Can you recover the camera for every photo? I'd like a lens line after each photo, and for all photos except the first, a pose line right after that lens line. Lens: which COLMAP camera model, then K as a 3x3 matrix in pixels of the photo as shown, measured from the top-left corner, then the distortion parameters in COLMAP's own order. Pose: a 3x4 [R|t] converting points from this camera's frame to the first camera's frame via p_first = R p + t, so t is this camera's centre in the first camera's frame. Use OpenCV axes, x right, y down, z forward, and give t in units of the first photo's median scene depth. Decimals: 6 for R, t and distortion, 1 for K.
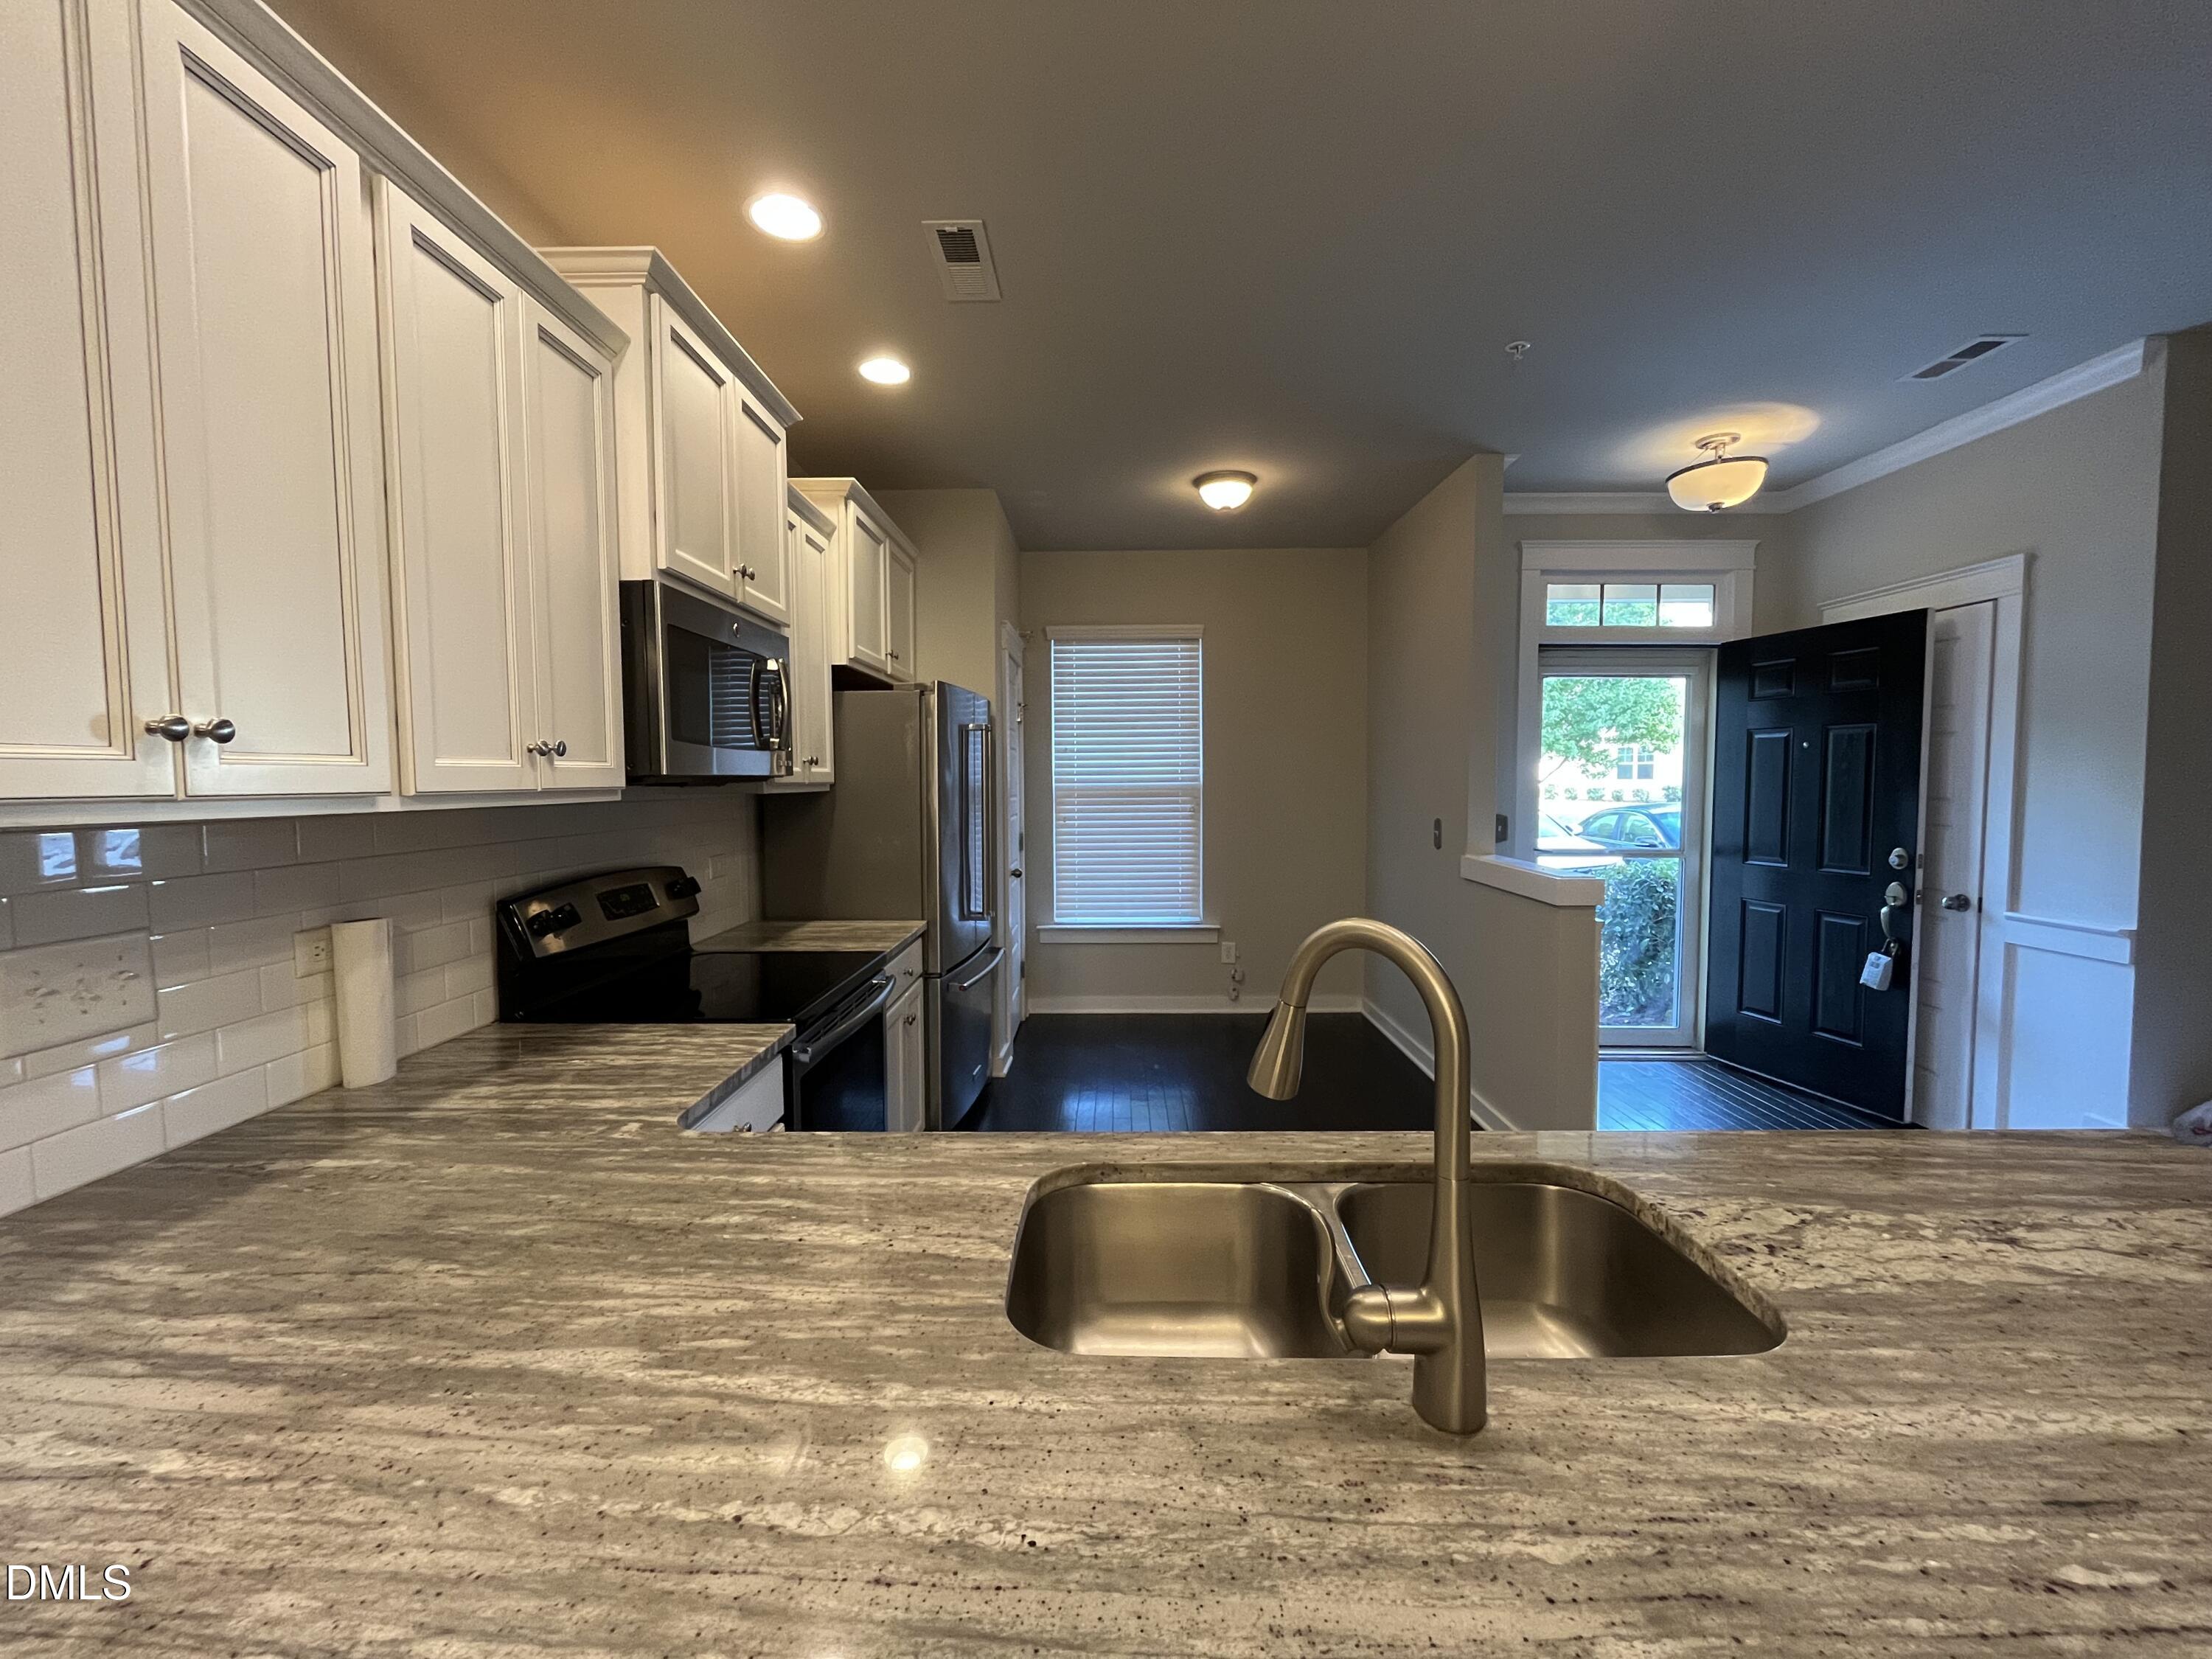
lens RADIAL K [[893.4, 0, 1106.0], [0, 893.4, 829.5], [0, 0, 1]] dist [-0.002065, -0.000454]
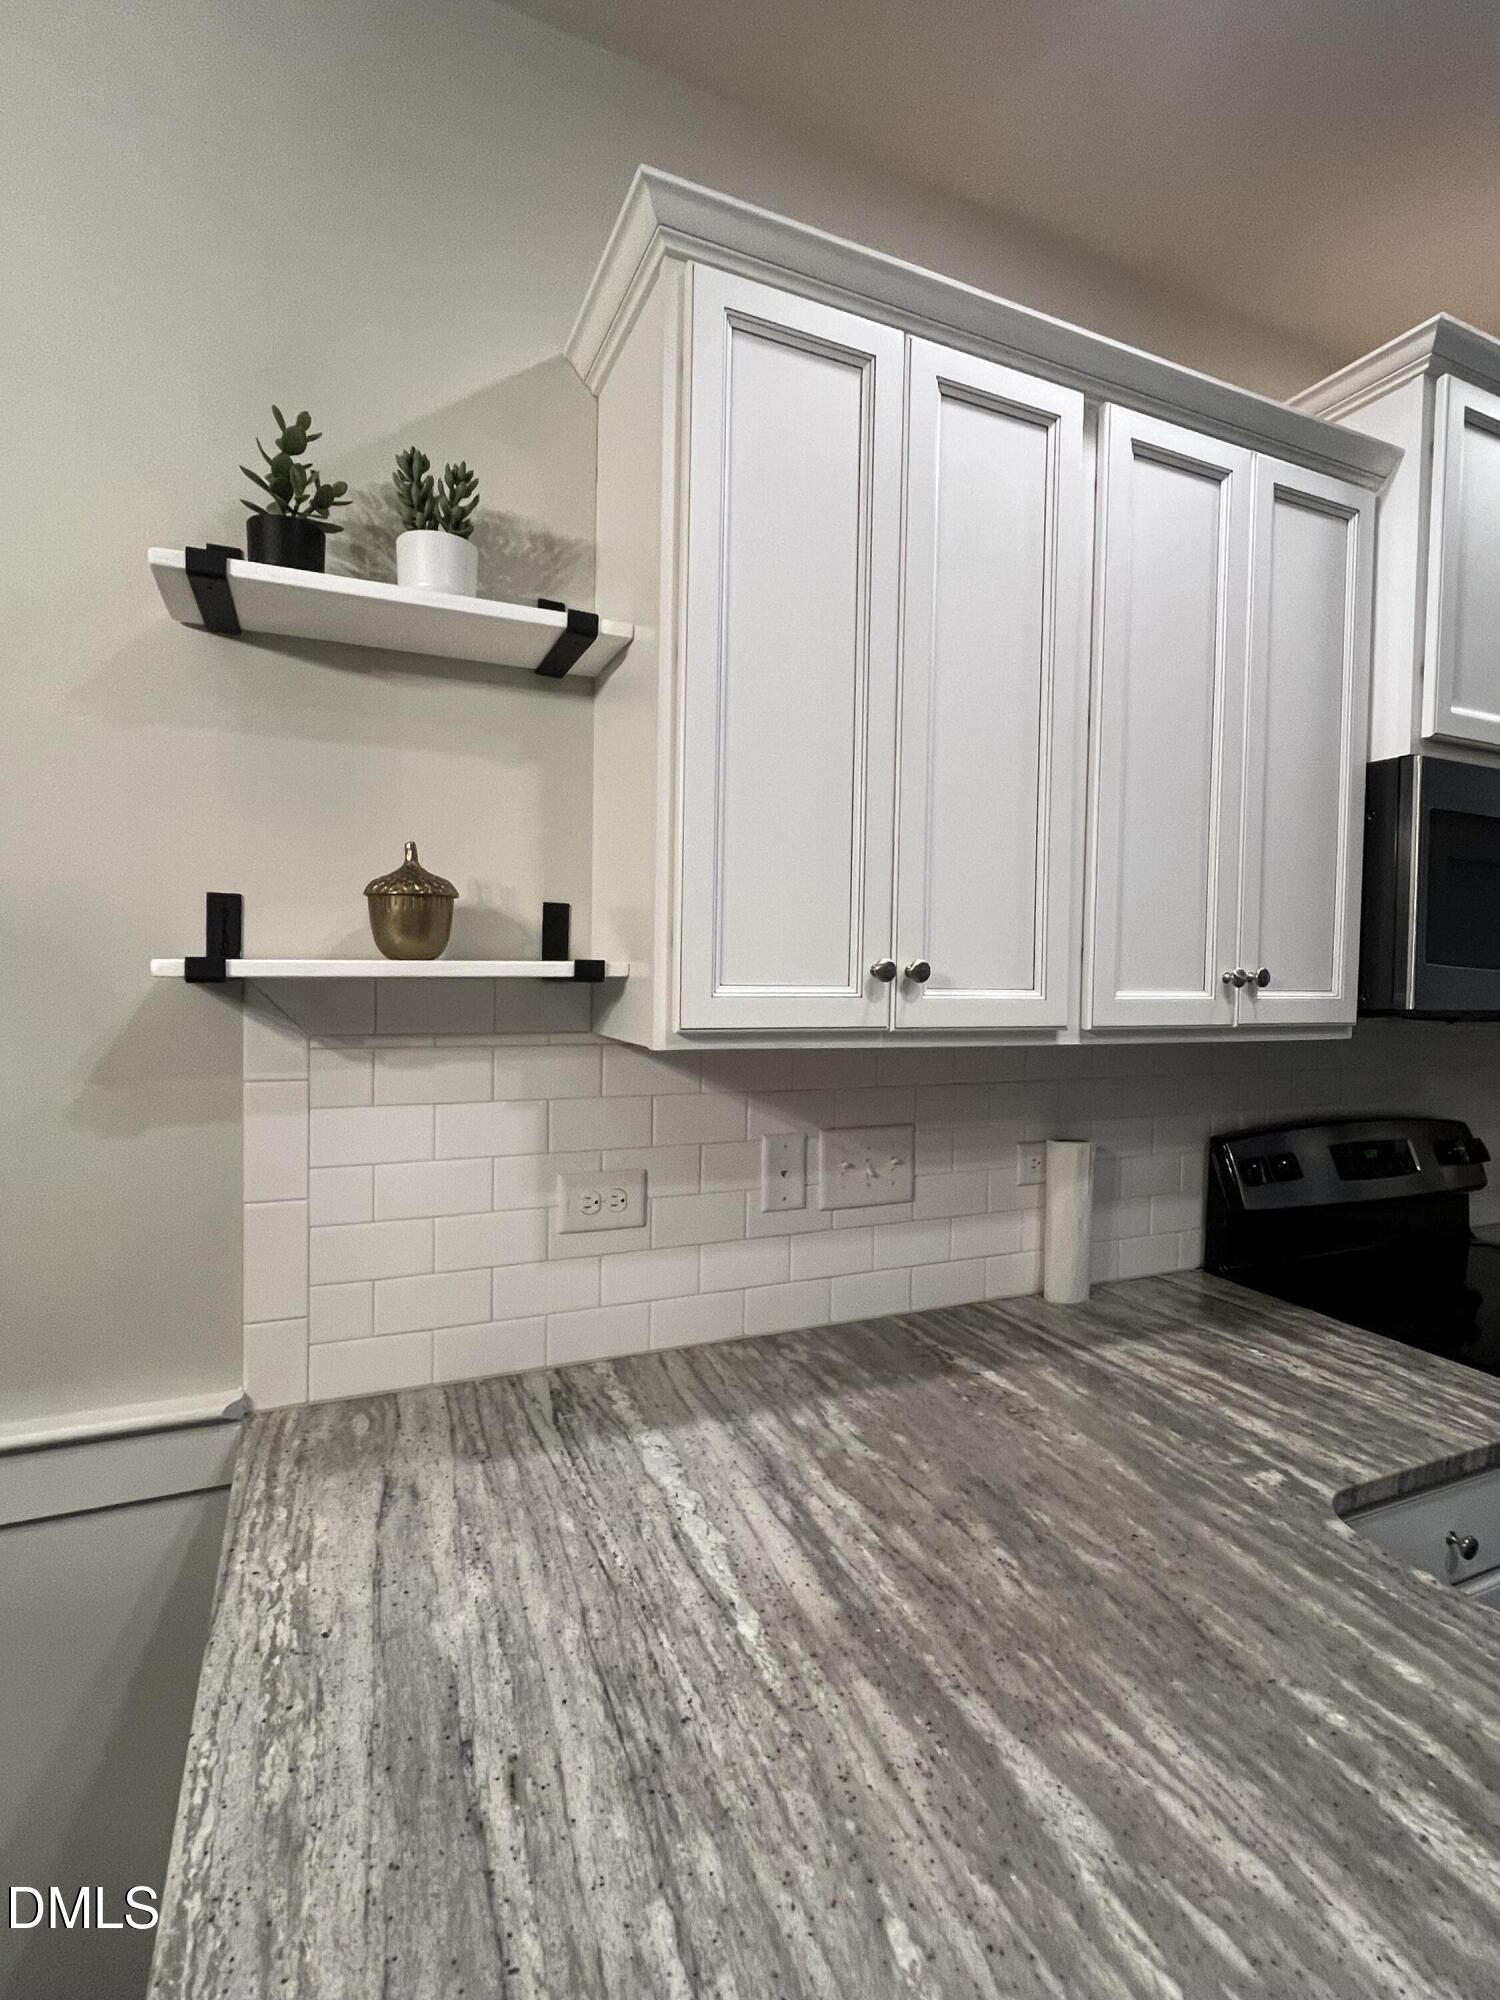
lens RADIAL K [[979.3, 0, 751.7], [0, 979.3, 996.4], [0, 0, 1]] dist [-0.001111, 0.000459]
pose [[0.420892, 0.041209, -0.906174, 0.027838], [-0.075369, 0.997102, 0.010337, -0.054911], [0.903974, 0.063947, 0.422779, 0.207520]]
